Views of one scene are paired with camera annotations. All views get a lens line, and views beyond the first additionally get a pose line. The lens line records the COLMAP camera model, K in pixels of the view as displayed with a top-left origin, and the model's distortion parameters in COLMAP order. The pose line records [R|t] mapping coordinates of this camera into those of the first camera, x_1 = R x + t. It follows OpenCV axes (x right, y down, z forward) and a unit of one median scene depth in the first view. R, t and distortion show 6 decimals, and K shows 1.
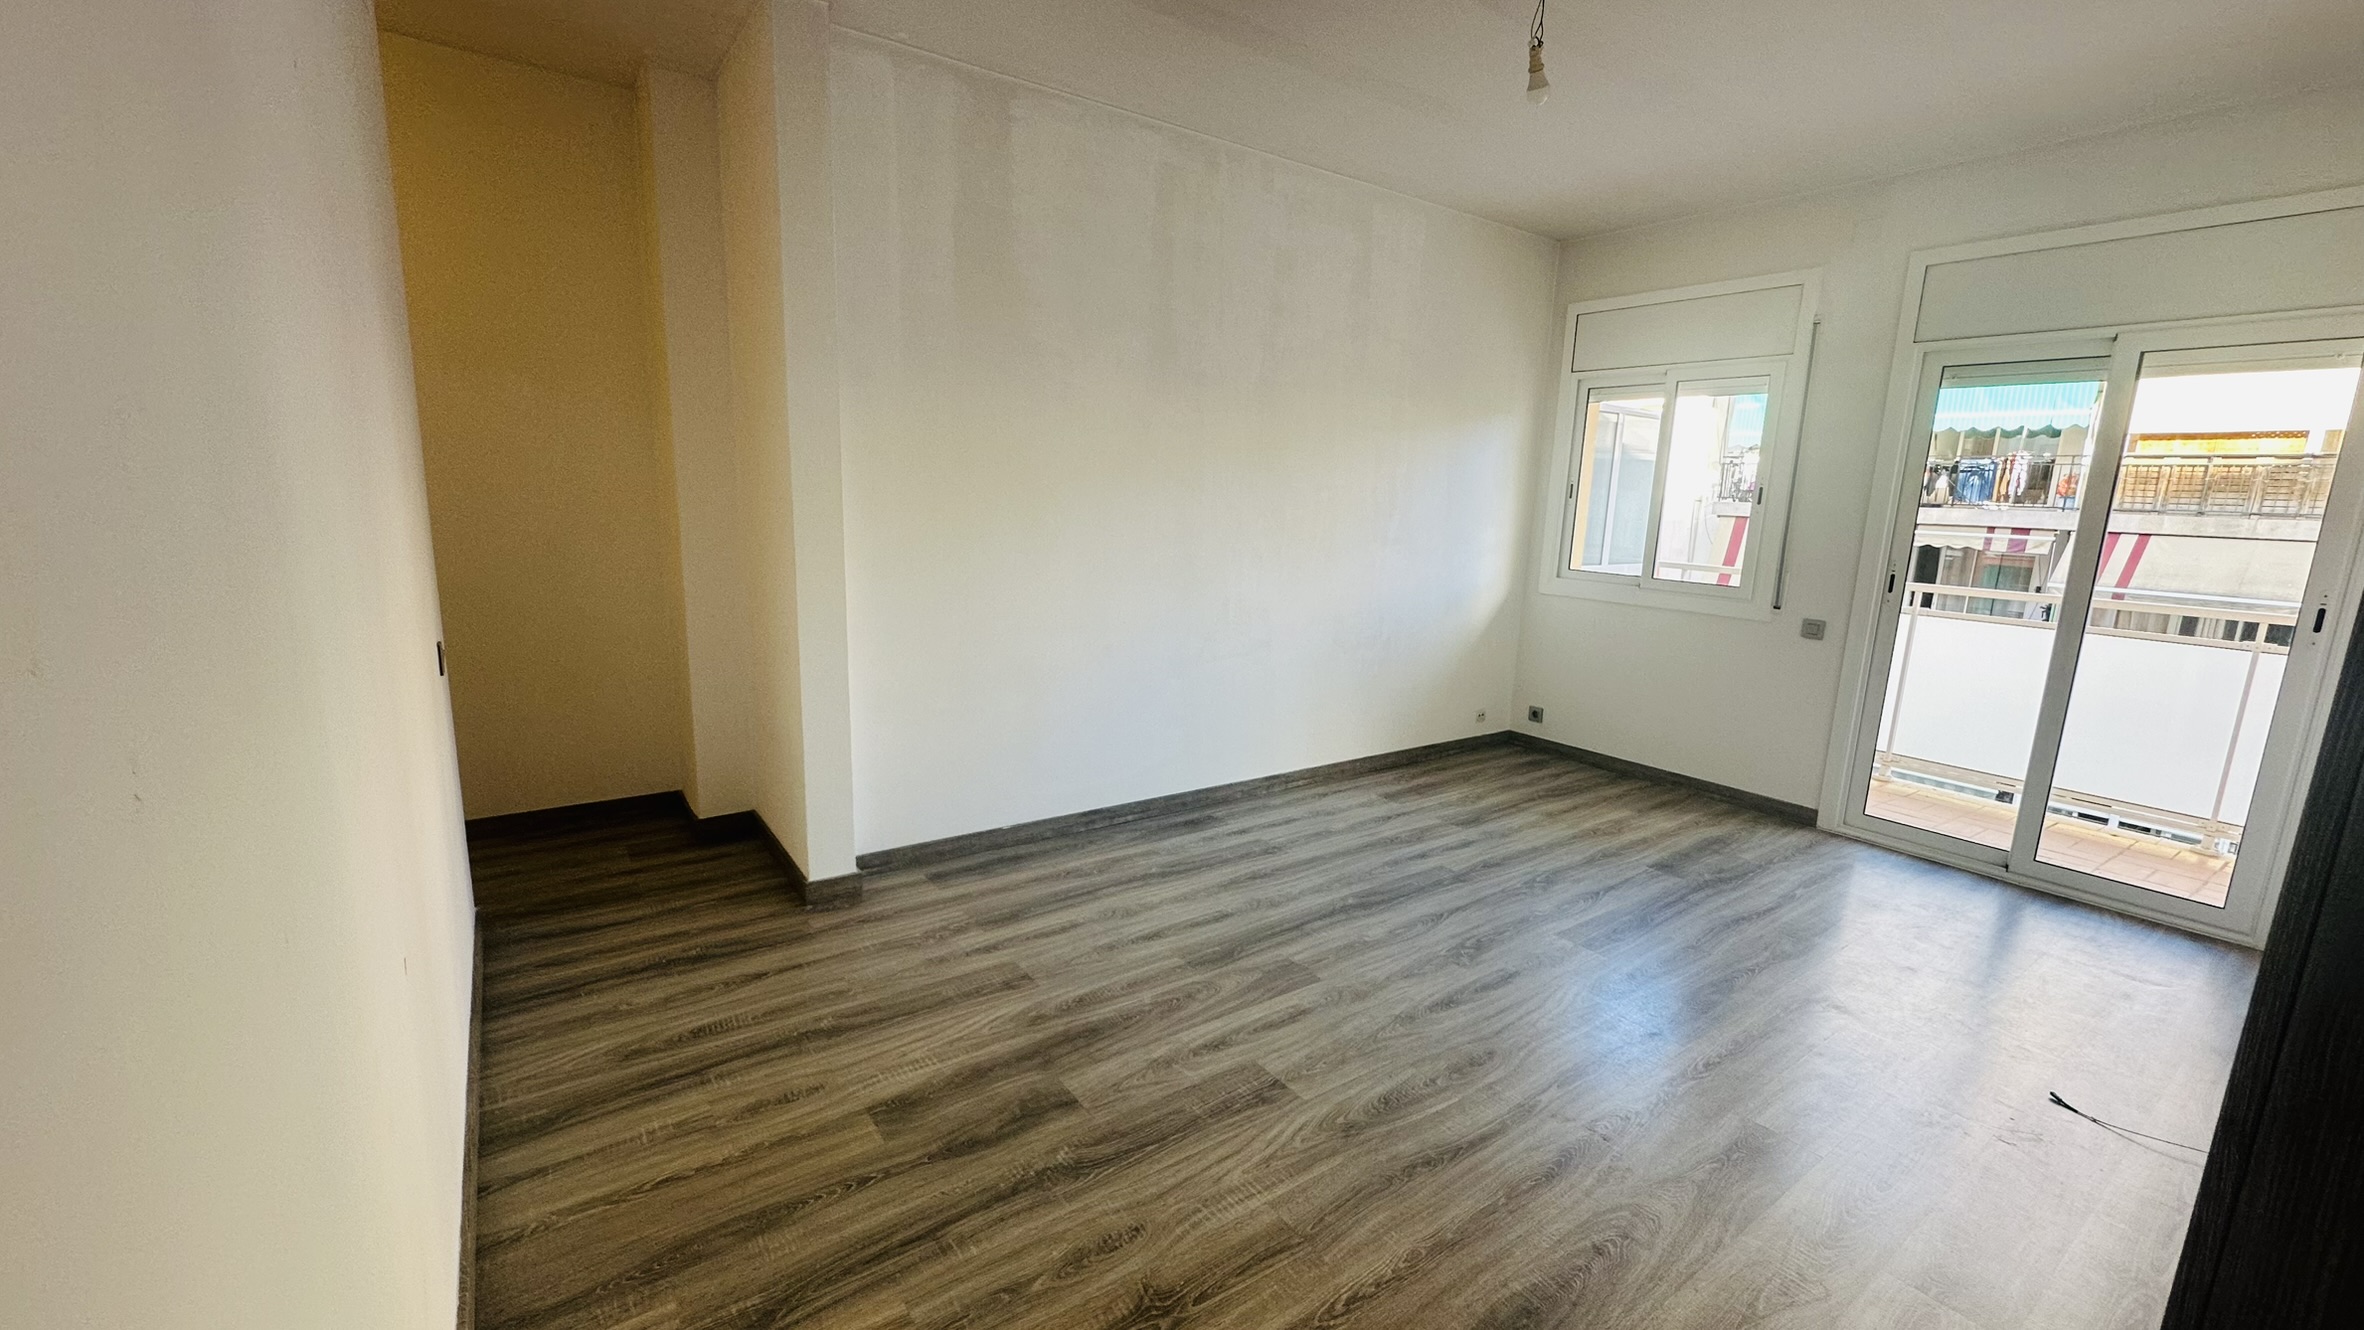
lens RADIAL K [[938.0, 0, 1173.0], [0, 938.0, 664.9], [0, 0, 1]] dist [0.000335, 0.000113]
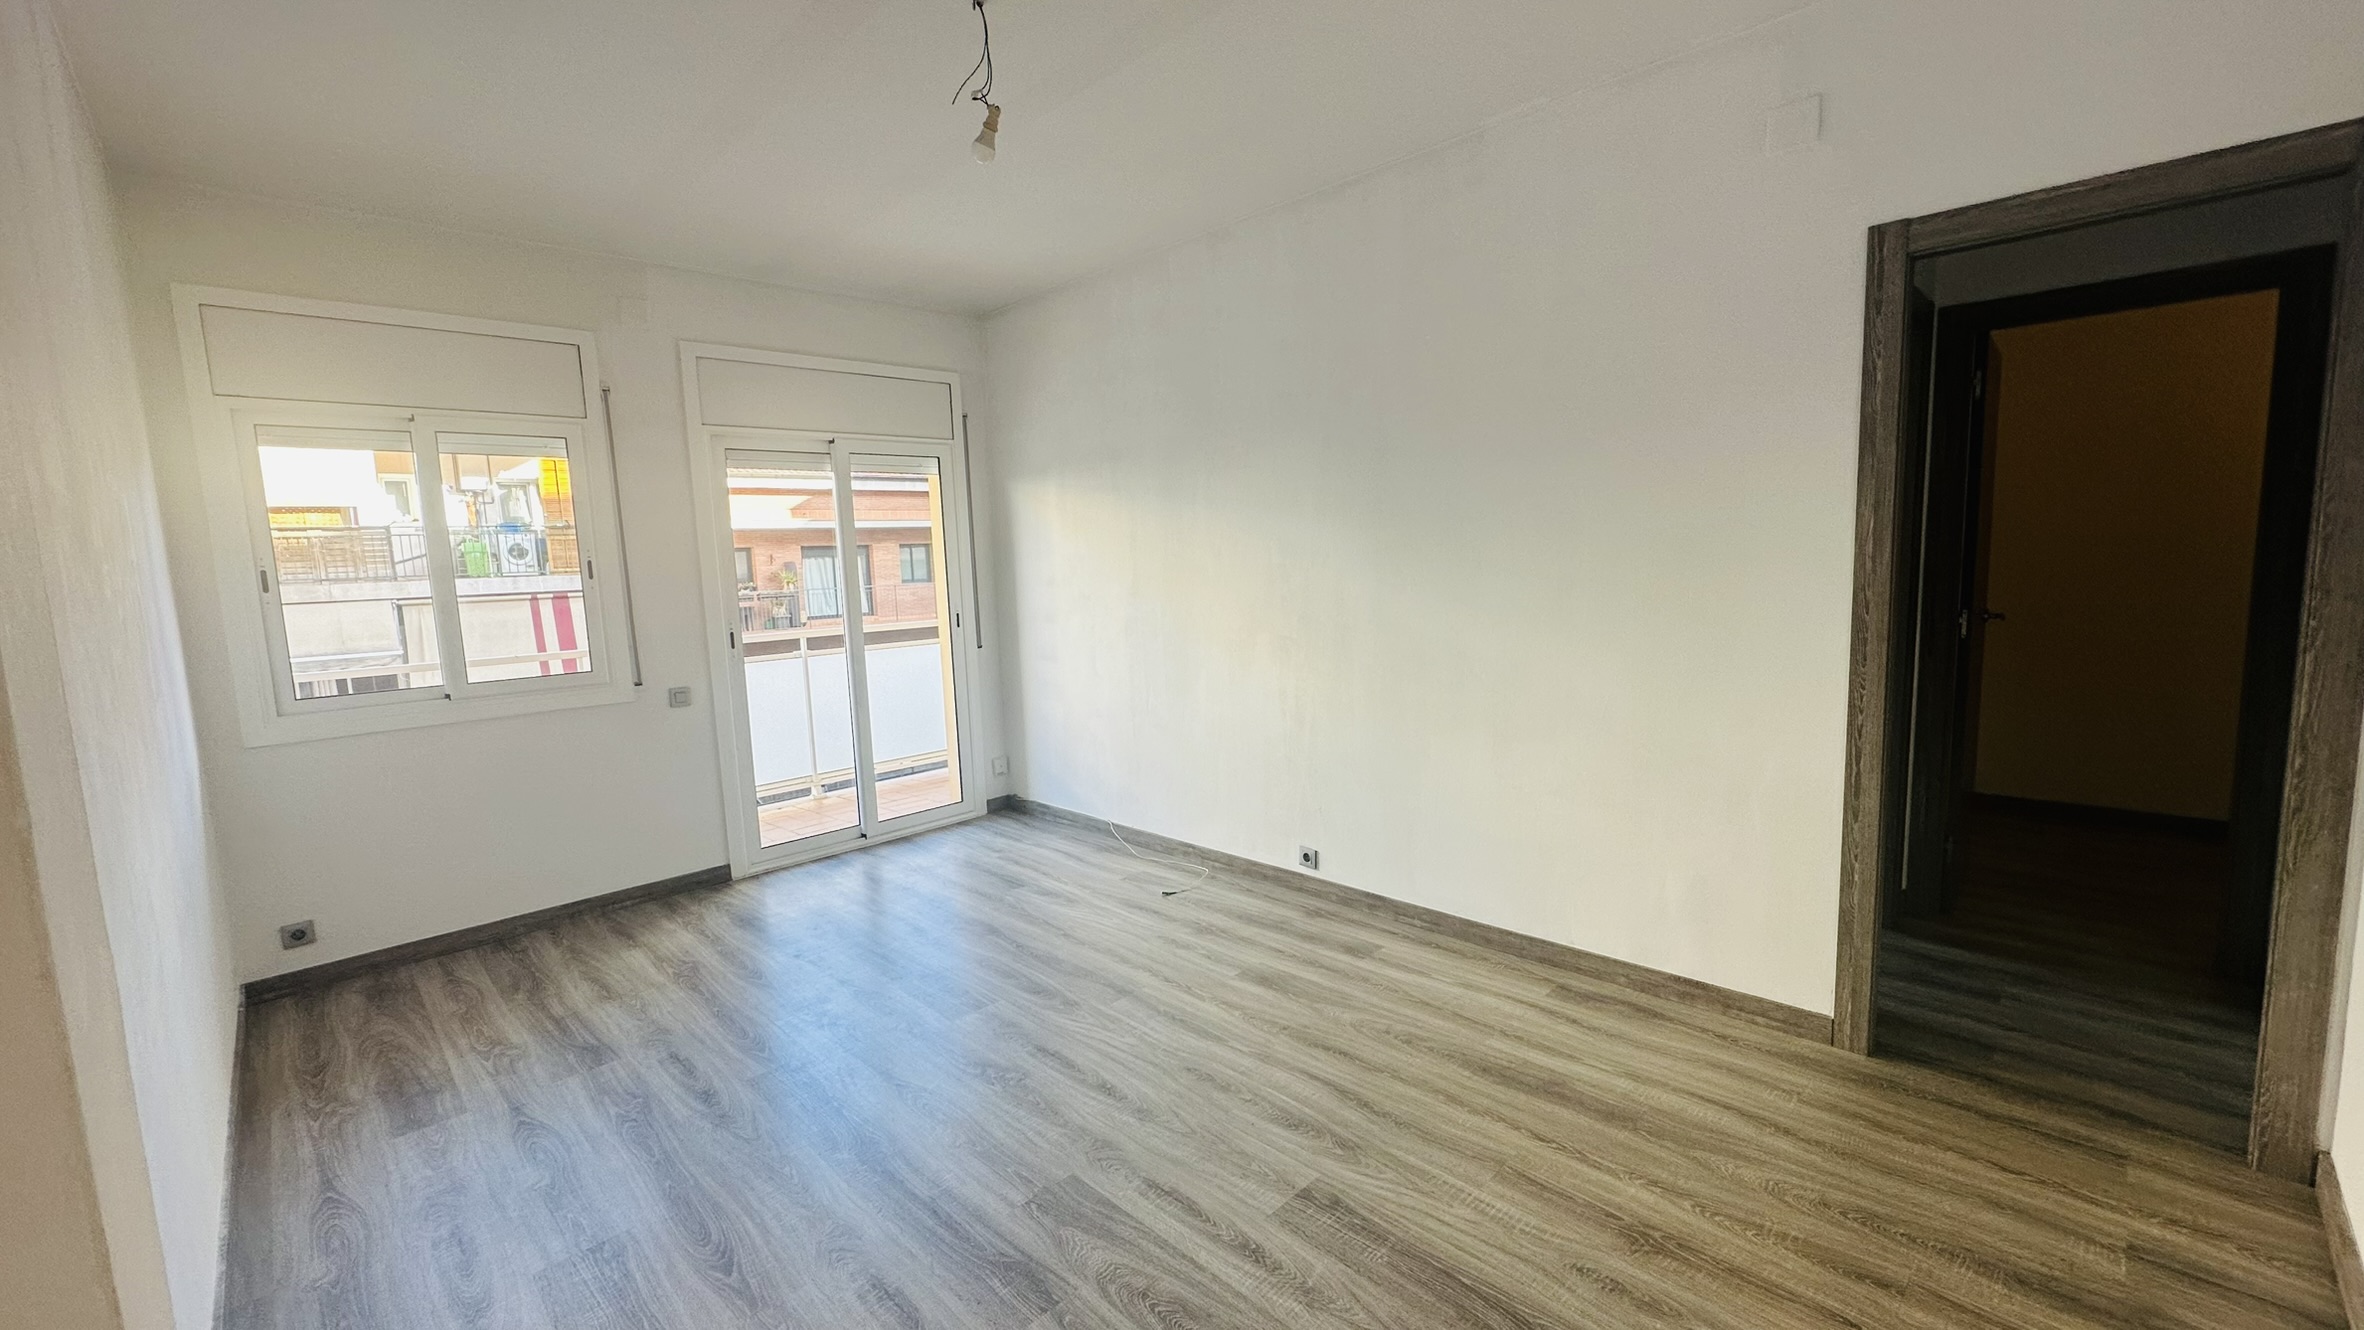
lens RADIAL K [[938.0, 0, 1185.0], [0, 938.0, 667.0], [0, 0, 1]] dist [0.000335, 0.000113]
pose [[-0.160472, -0.146637, 0.976087, -0.417109], [0.218618, 0.959062, 0.180020, -0.145500], [-0.962525, 0.242278, -0.121845, 0.661567]]
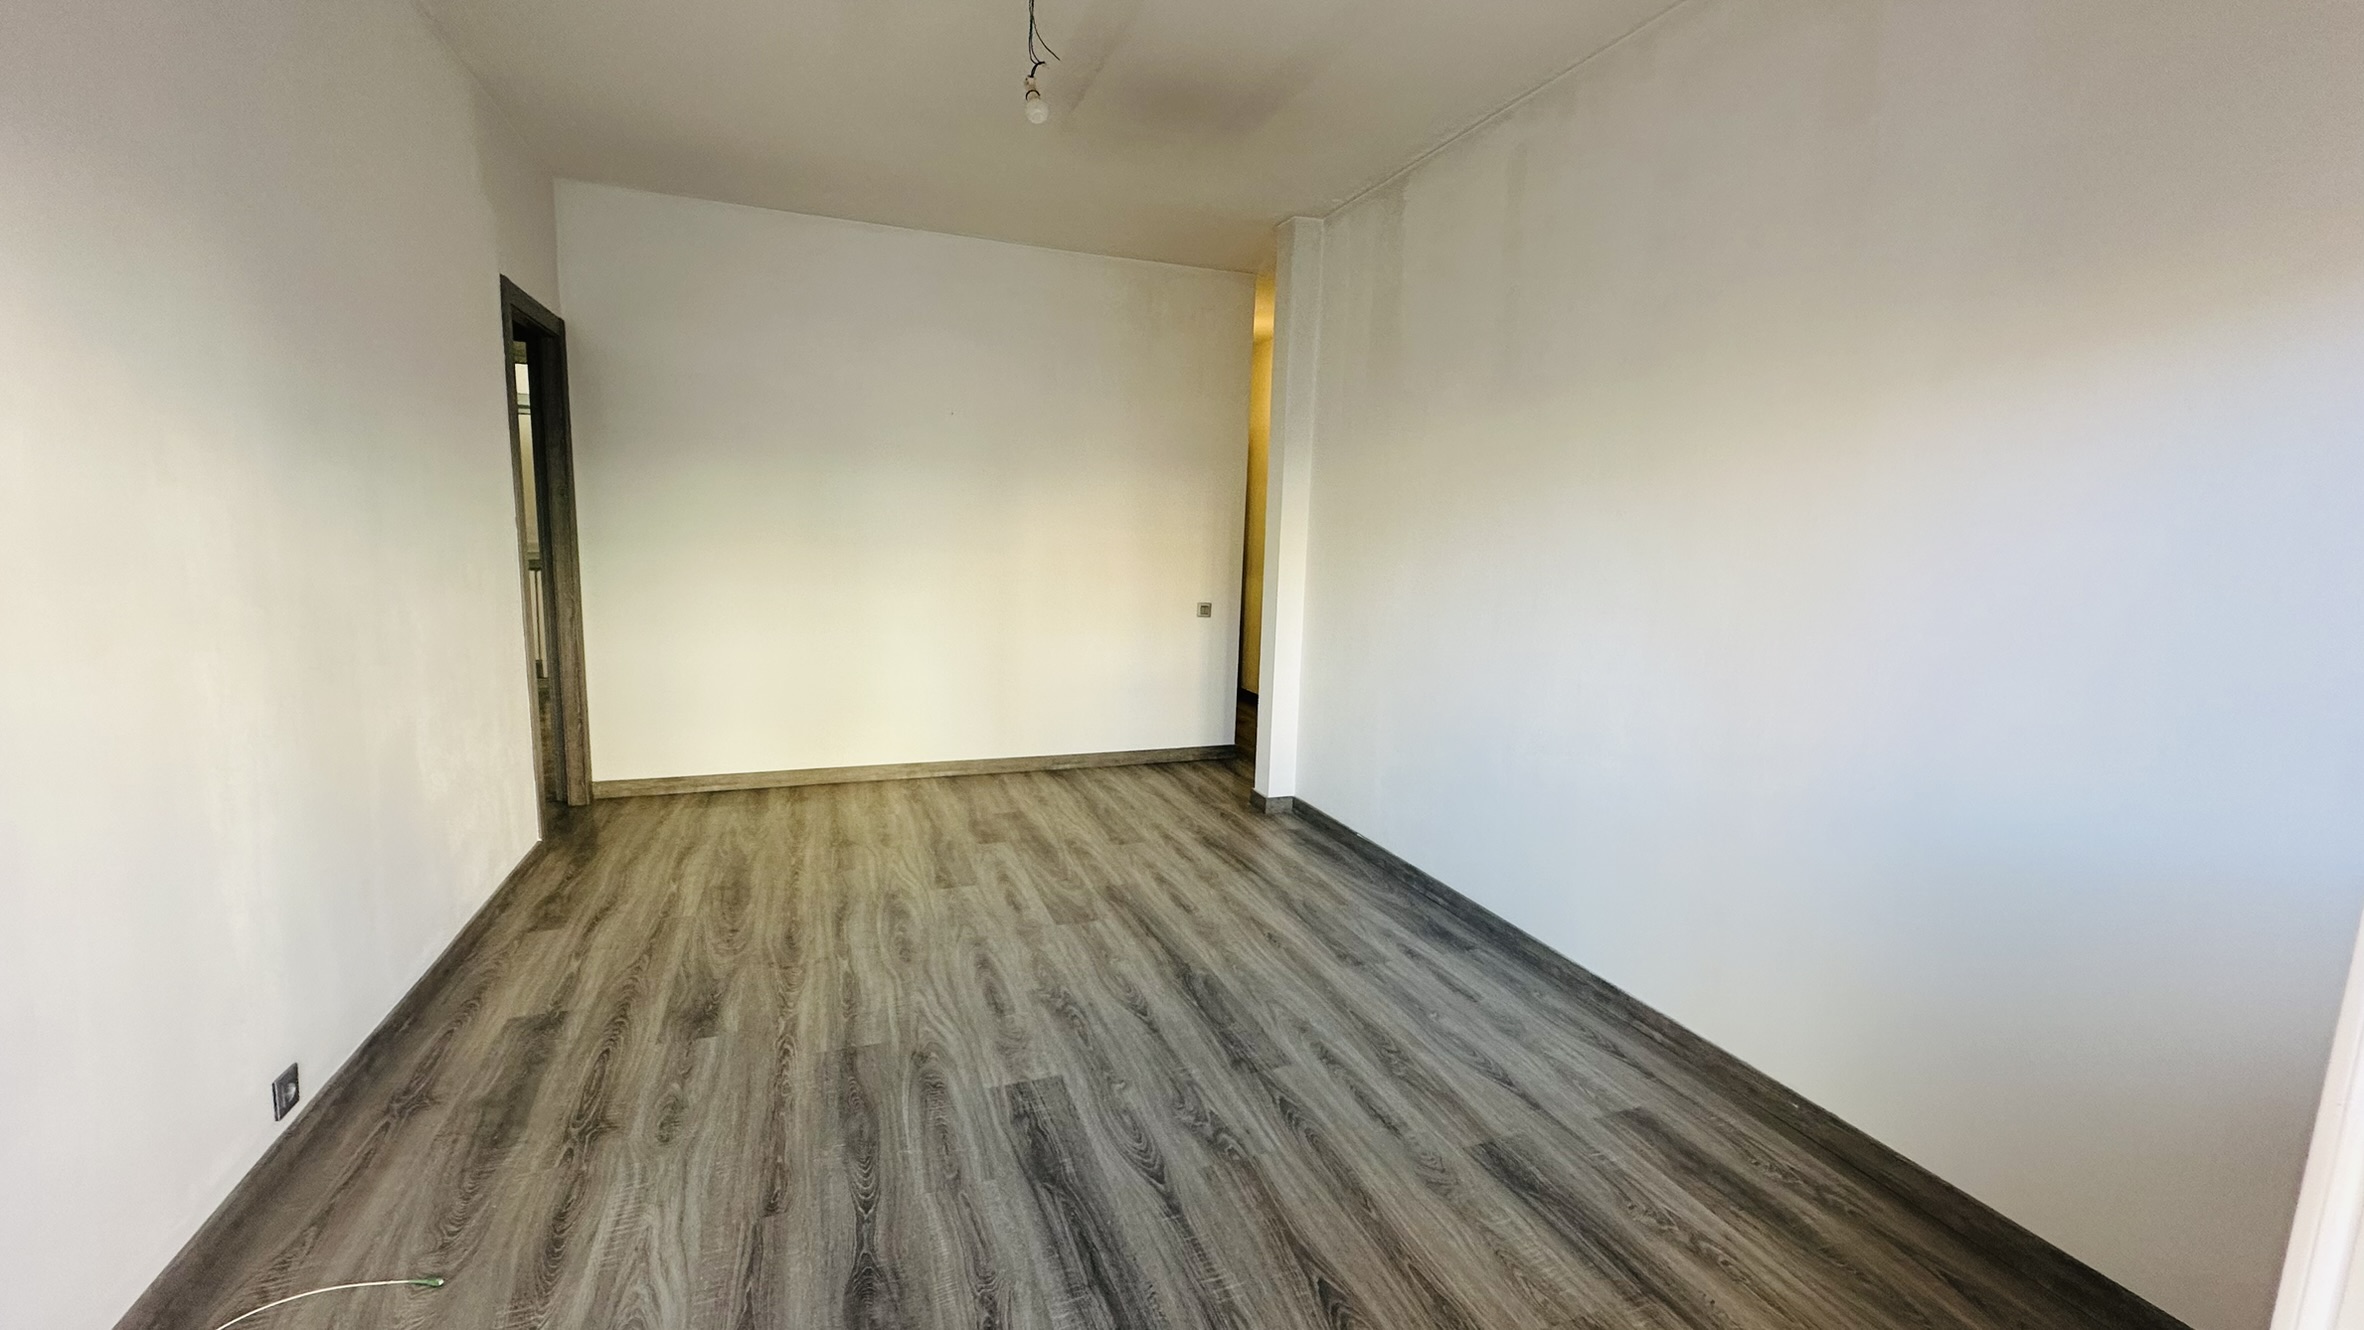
lens RADIAL K [[938.0, 0, 1184.9], [0, 938.0, 665.6], [0, 0, 1]] dist [0.000335, 0.000113]
pose [[-0.245329, 0.097656, -0.964509, 0.888437], [-0.221510, 0.962947, 0.153840, -0.137866], [0.943794, 0.251390, -0.214607, 0.968192]]
